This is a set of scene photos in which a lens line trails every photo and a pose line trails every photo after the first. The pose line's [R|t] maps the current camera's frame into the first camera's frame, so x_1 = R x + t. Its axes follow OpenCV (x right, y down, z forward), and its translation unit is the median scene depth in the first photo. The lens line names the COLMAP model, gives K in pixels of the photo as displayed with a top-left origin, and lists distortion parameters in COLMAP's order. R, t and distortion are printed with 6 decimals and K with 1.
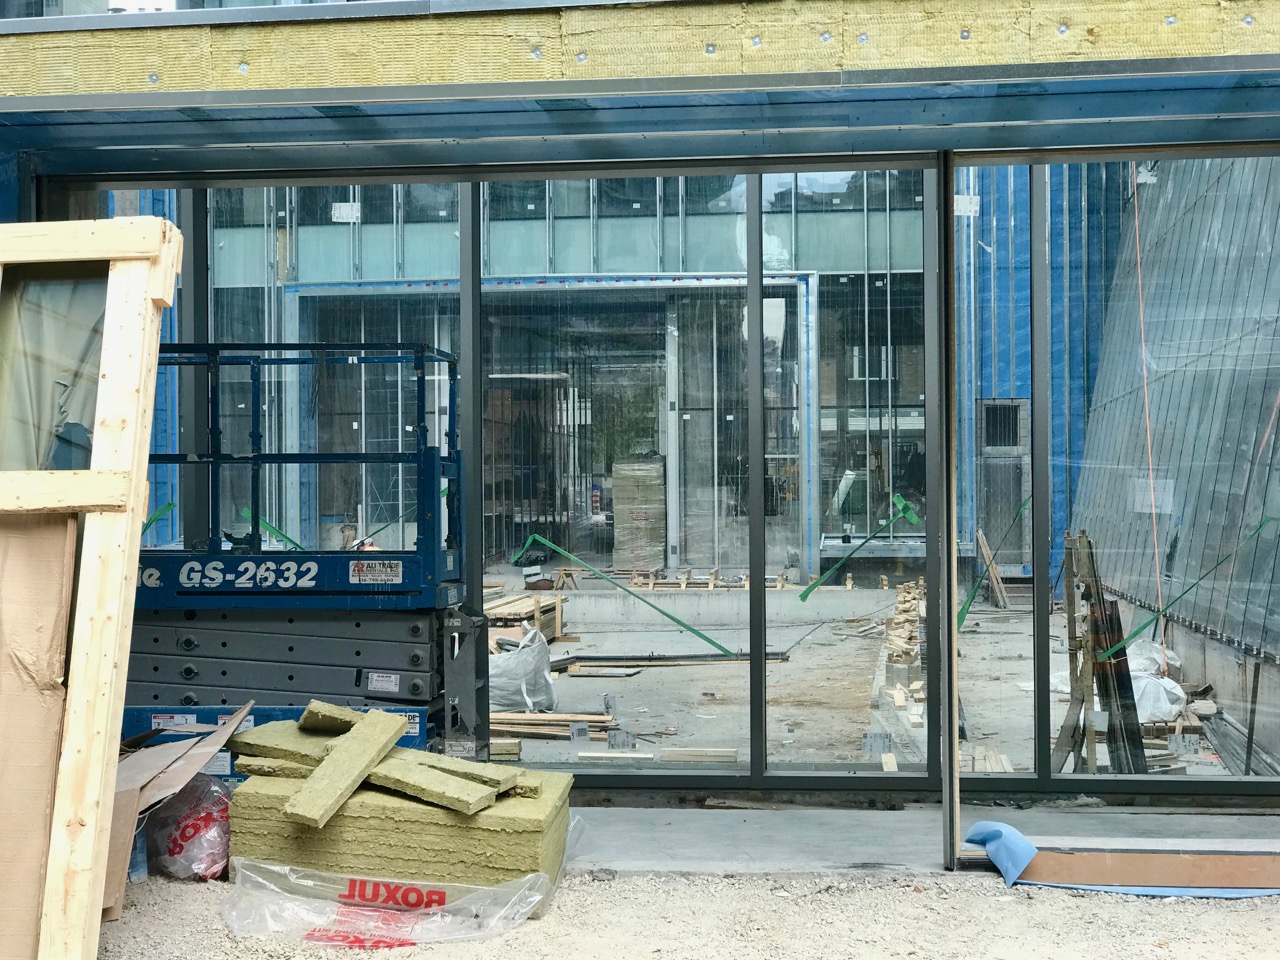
lens RADIAL K [[2067.8, 0, 638.6], [0, 2067.8, 473.0], [0, 0, 1]] dist [0.064978, 0.000000]
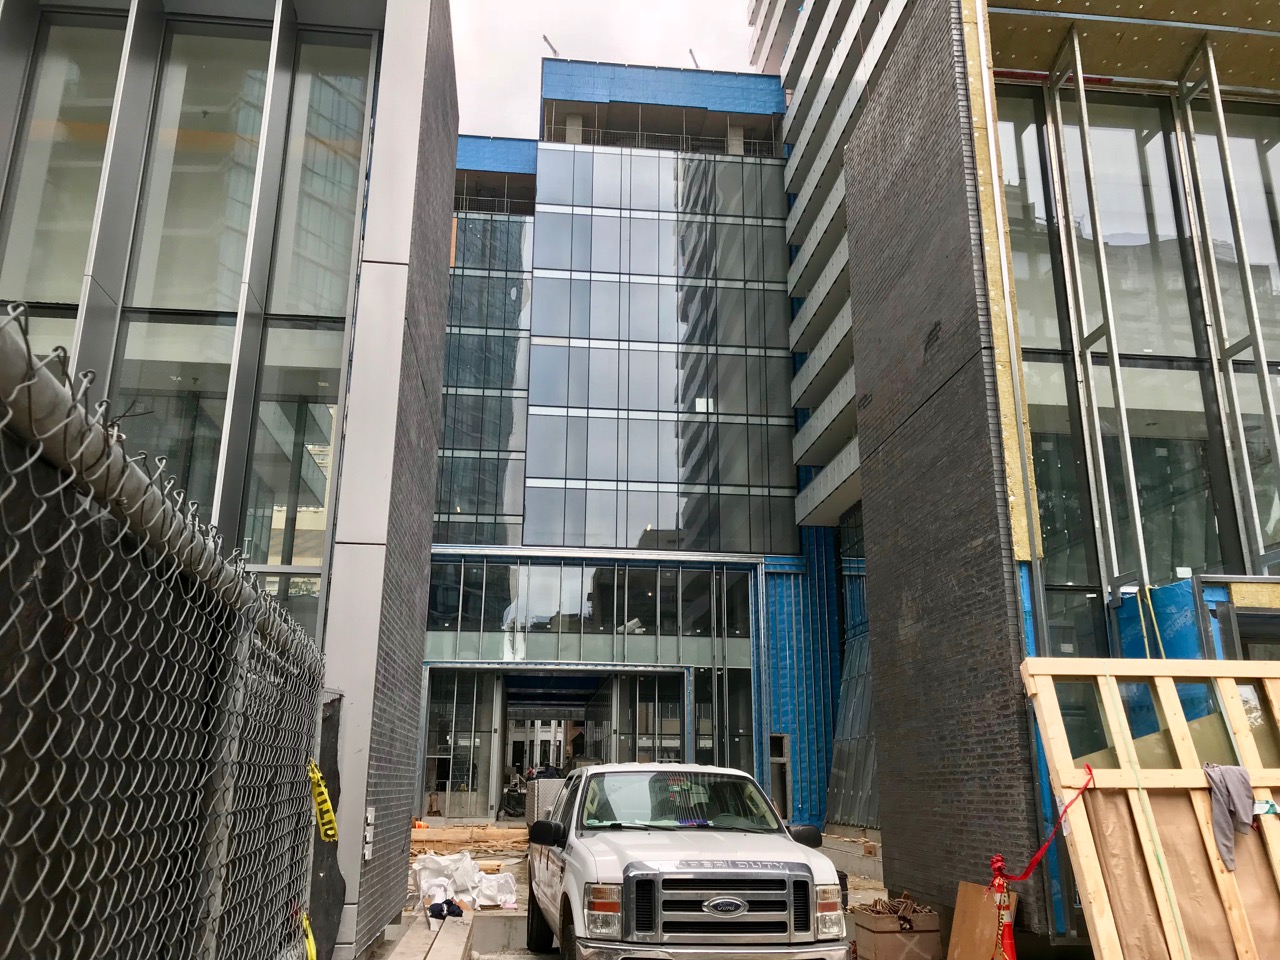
lens RADIAL K [[1040.4, 0, 641.2], [0, 1040.4, 467.3], [0, 0, 1]] dist [0.028350, -0.023973]
pose [[0.974206, 0.081763, 0.210327, -0.191315], [-0.020263, 0.959981, -0.279333, 0.002837], [-0.224748, 0.267866, 0.936876, -0.004849]]
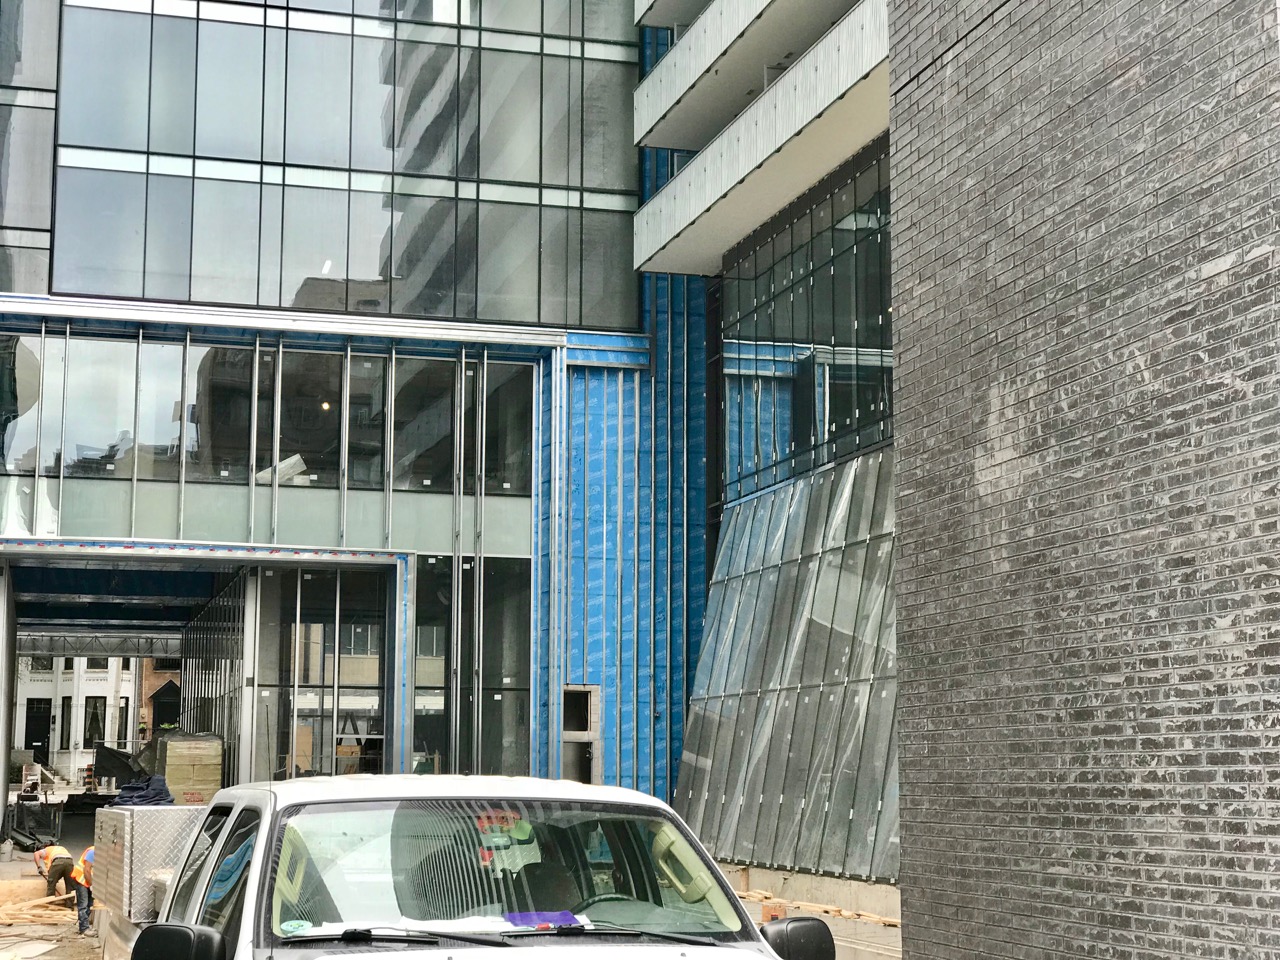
lens RADIAL K [[2067.8, 0, 633.1], [0, 2067.8, 475.4], [0, 0, 1]] dist [0.064978, 0.000000]
pose [[0.923924, 0.066642, 0.376727, -0.191025], [-0.016447, 0.990720, -0.134920, -0.000344], [-0.382222, 0.118460, 0.916446, 0.037947]]
